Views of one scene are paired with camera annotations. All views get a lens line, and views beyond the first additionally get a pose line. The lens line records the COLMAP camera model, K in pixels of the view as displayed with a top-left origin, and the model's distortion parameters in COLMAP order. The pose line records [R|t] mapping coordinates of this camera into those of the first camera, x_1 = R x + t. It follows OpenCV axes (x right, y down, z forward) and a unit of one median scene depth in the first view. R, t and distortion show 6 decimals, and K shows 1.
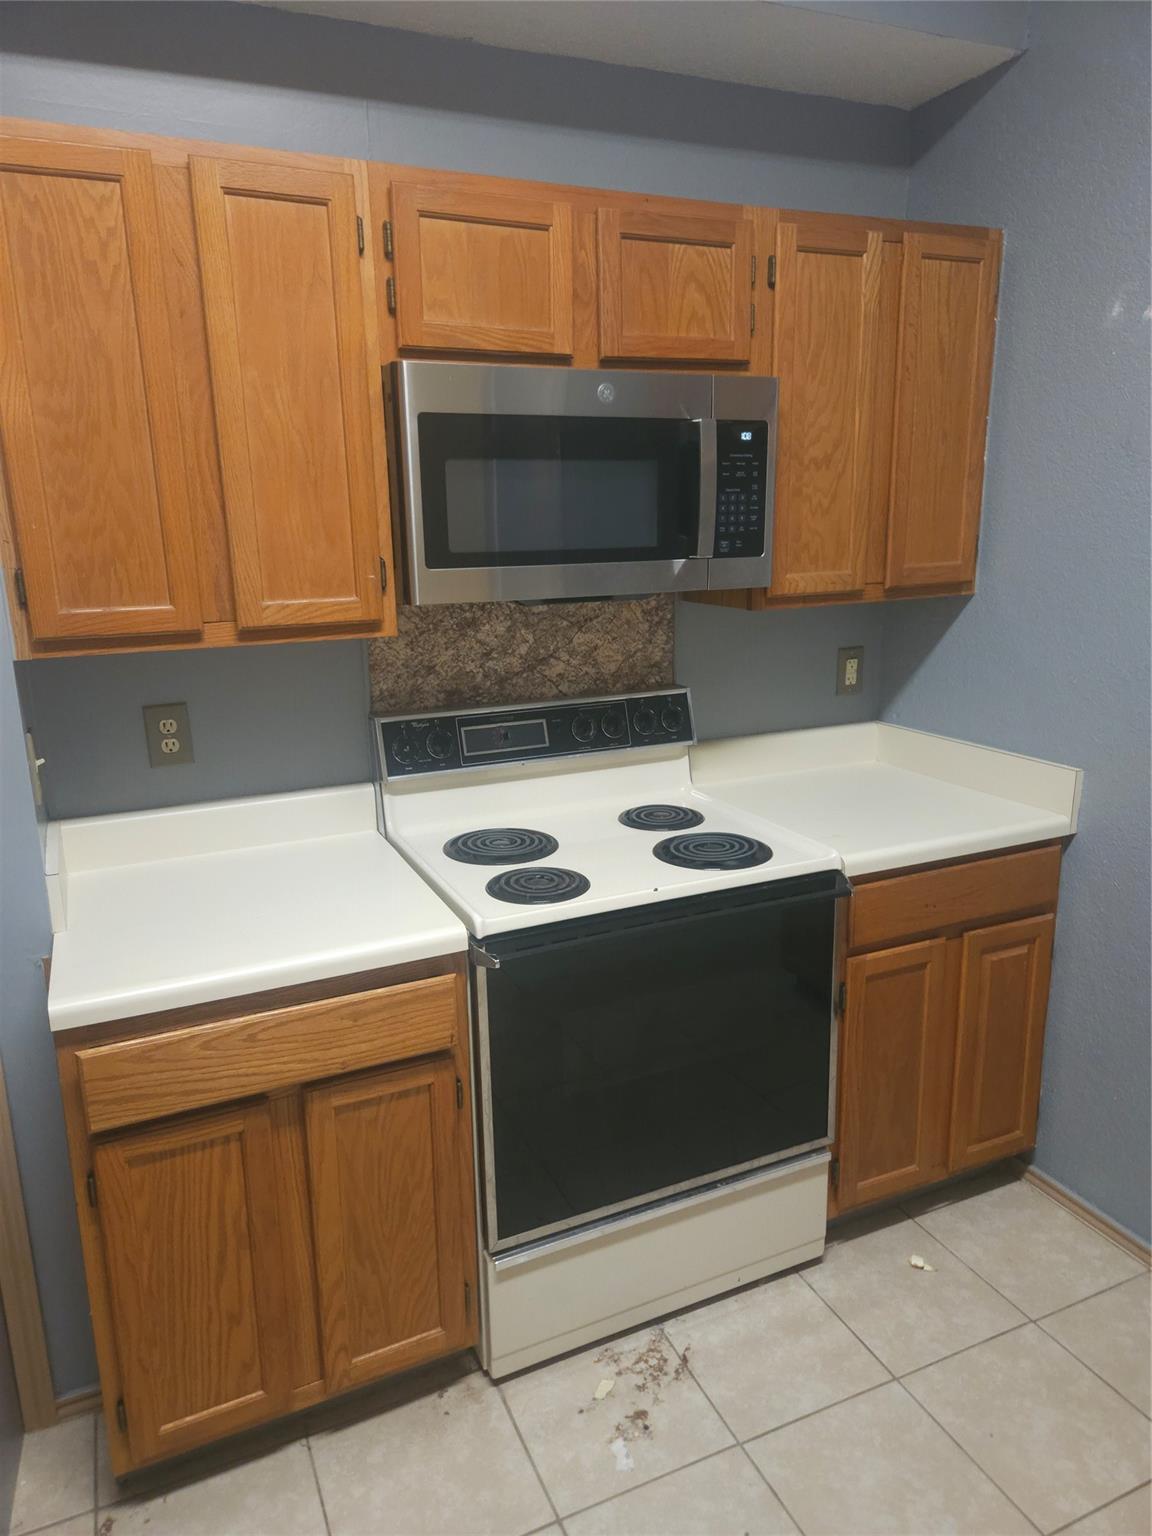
lens RADIAL K [[1030.5, 0, 568.9], [0, 1030.5, 781.0], [0, 0, 1]] dist [0.027735, -0.003052]
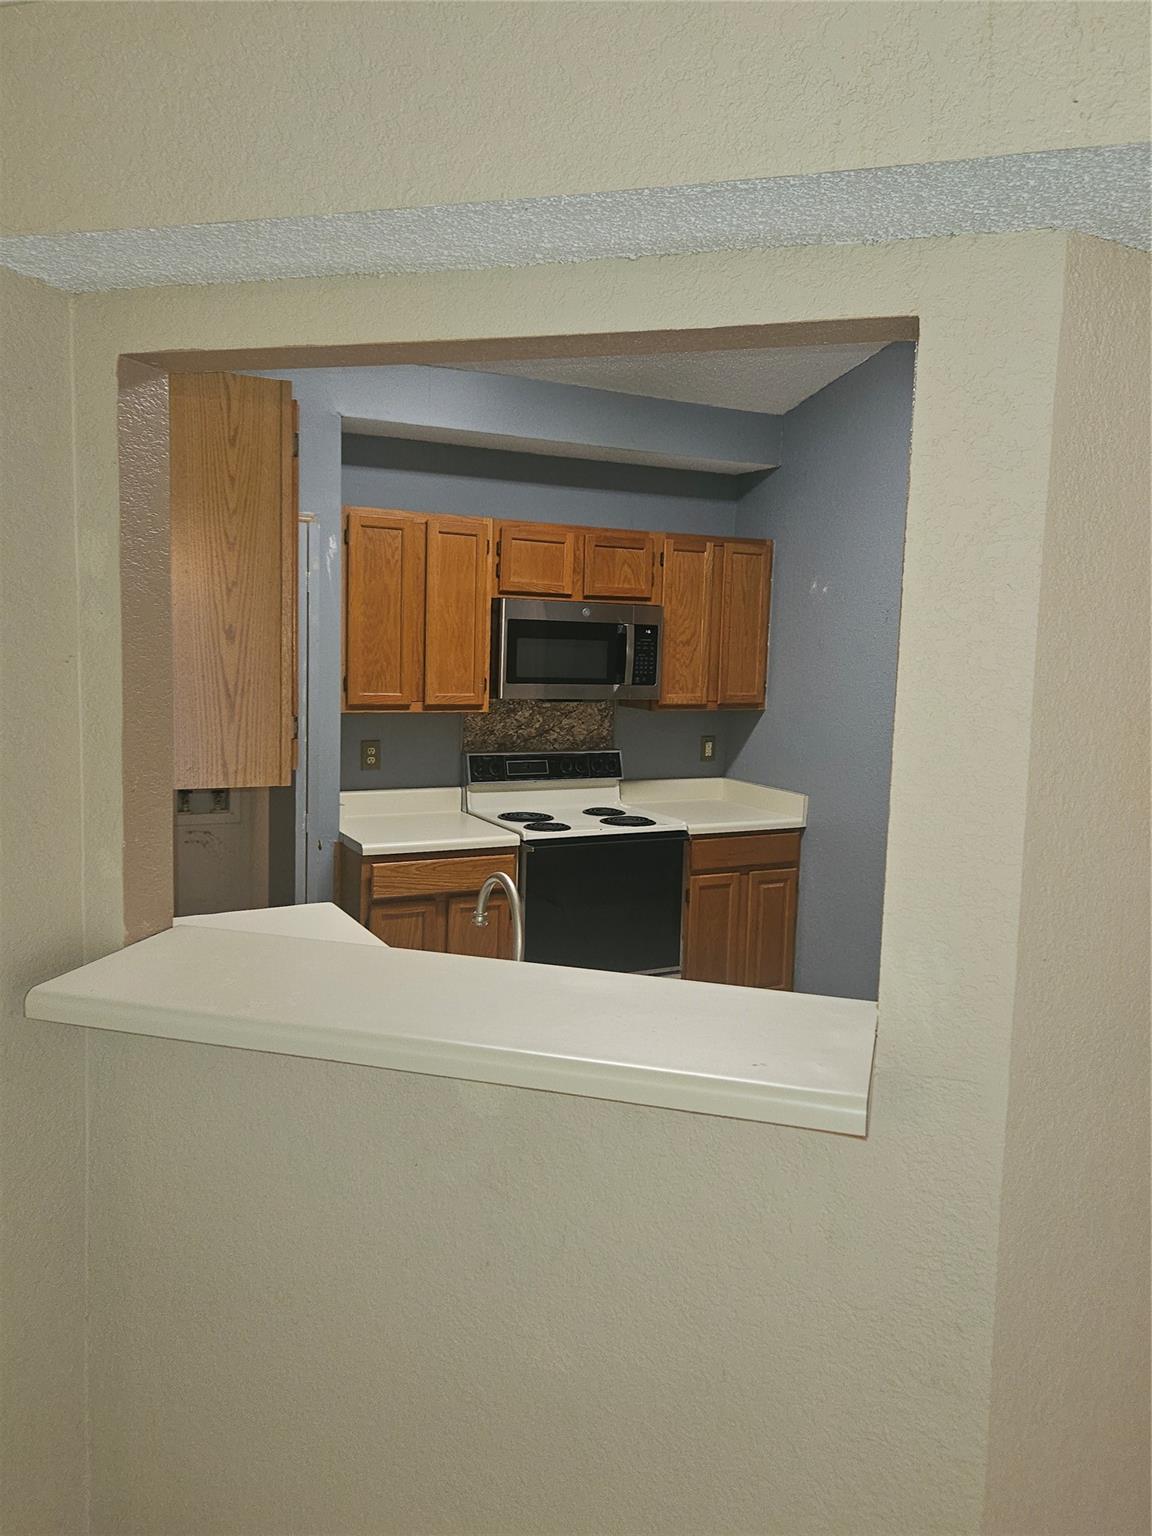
lens RADIAL K [[1030.5, 0, 578.2], [0, 1030.5, 763.3], [0, 0, 1]] dist [0.027735, -0.003052]
pose [[0.997081, 0.045289, 0.061462, -0.097415], [-0.036929, 0.990704, -0.130923, 0.231993], [-0.066820, 0.128271, 0.989486, -1.100610]]
